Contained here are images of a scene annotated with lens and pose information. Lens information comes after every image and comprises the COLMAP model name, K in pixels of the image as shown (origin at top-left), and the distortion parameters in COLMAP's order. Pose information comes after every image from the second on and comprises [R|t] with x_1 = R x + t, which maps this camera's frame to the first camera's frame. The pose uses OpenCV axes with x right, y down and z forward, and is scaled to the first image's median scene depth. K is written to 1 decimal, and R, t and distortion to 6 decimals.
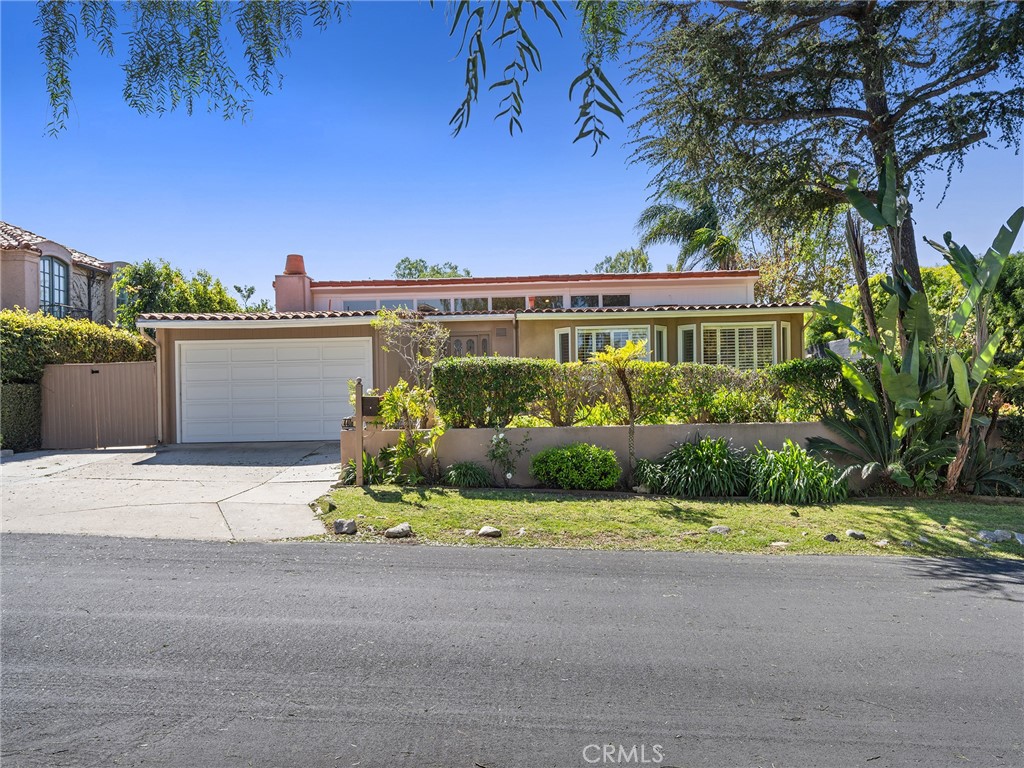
lens RADIAL K [[793.7, 0, 510.4], [0, 793.7, 385.0], [0, 0, 1]] dist [-0.004484, -0.000163]
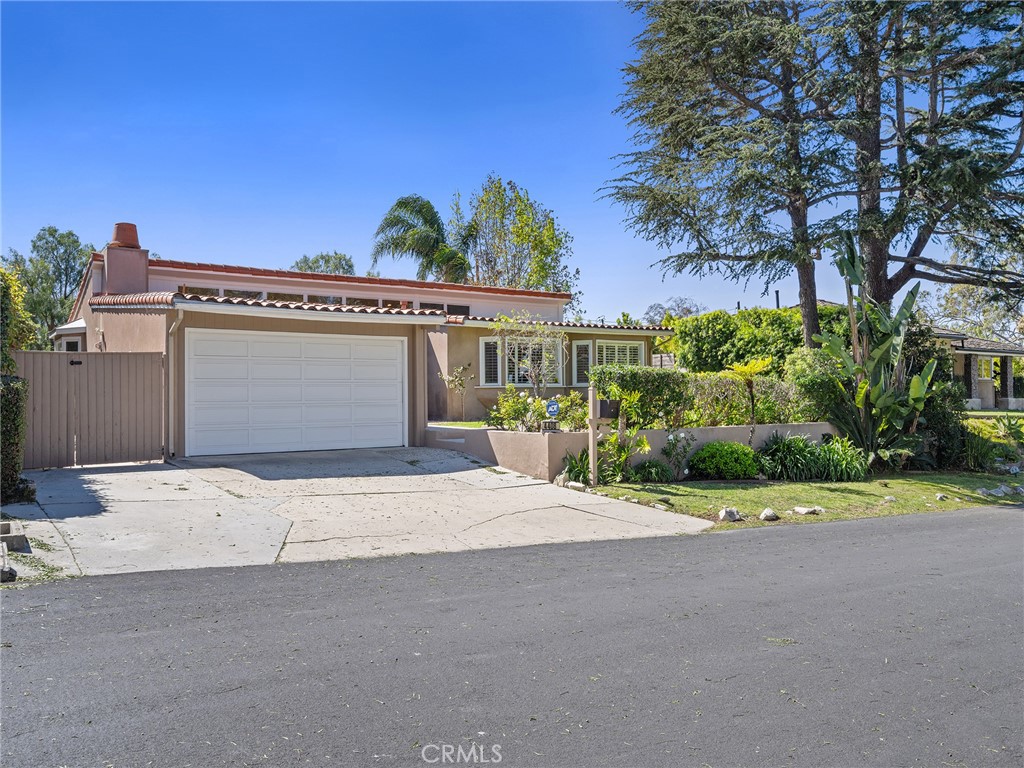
lens RADIAL K [[818.1, 0, 511.3], [0, 818.1, 384.1], [0, 0, 1]] dist [0.011239, -0.000557]
pose [[0.813902, 0.024355, 0.580491, -0.517558], [-0.019835, 0.999703, -0.014132, 0.005235], [-0.580663, -0.000012, 0.814144, 0.105411]]
